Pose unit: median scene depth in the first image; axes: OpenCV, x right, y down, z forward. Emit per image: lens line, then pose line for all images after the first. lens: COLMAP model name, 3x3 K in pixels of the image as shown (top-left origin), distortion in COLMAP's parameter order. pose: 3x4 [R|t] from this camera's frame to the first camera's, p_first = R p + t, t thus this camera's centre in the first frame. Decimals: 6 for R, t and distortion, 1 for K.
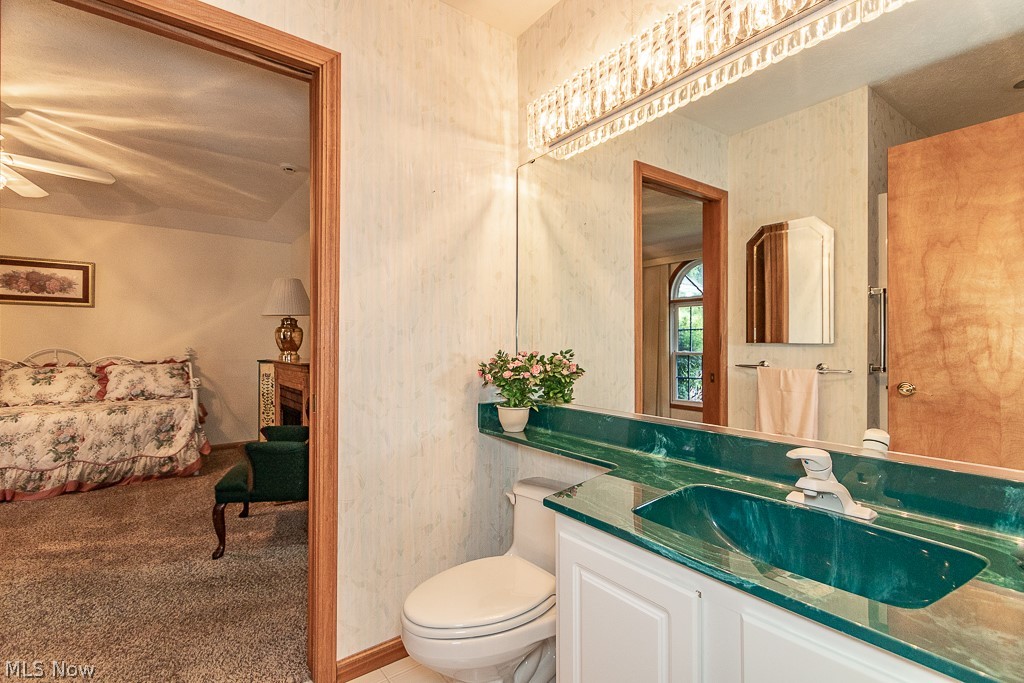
lens RADIAL K [[471.6, 0, 513.8], [0, 471.6, 344.9], [0, 0, 1]] dist [0.001696, -0.000762]
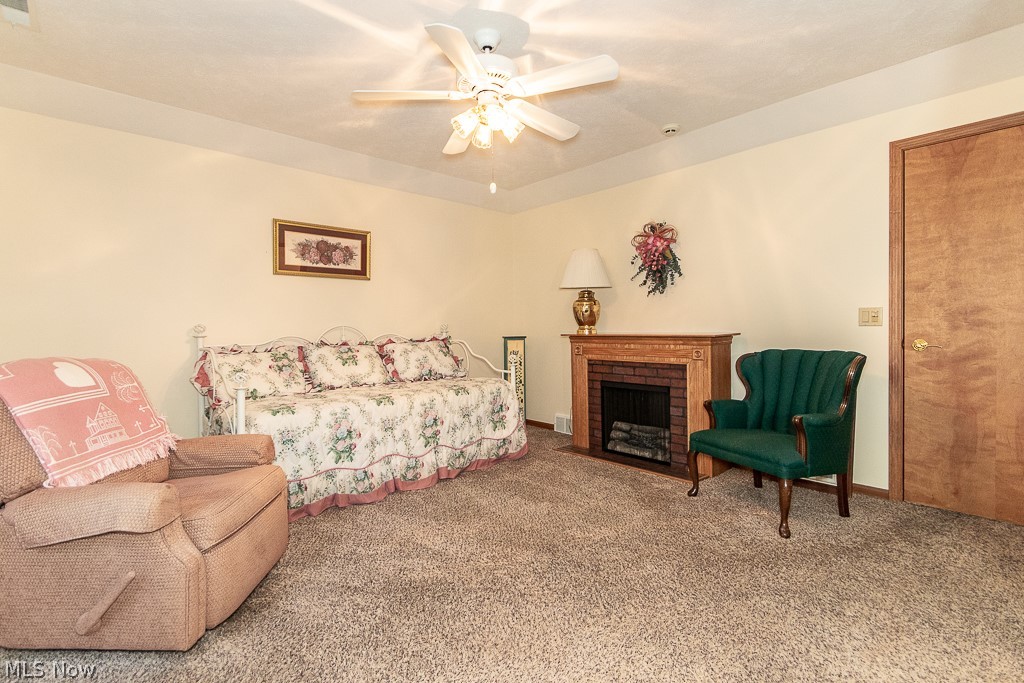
lens RADIAL K [[471.6, 0, 511.4], [0, 471.6, 334.2], [0, 0, 1]] dist [0.001696, -0.000762]
pose [[0.995637, -0.014659, 0.092150, -0.788941], [0.013151, 0.999770, 0.016944, 0.014174], [-0.092377, -0.015658, 0.995601, 0.071005]]
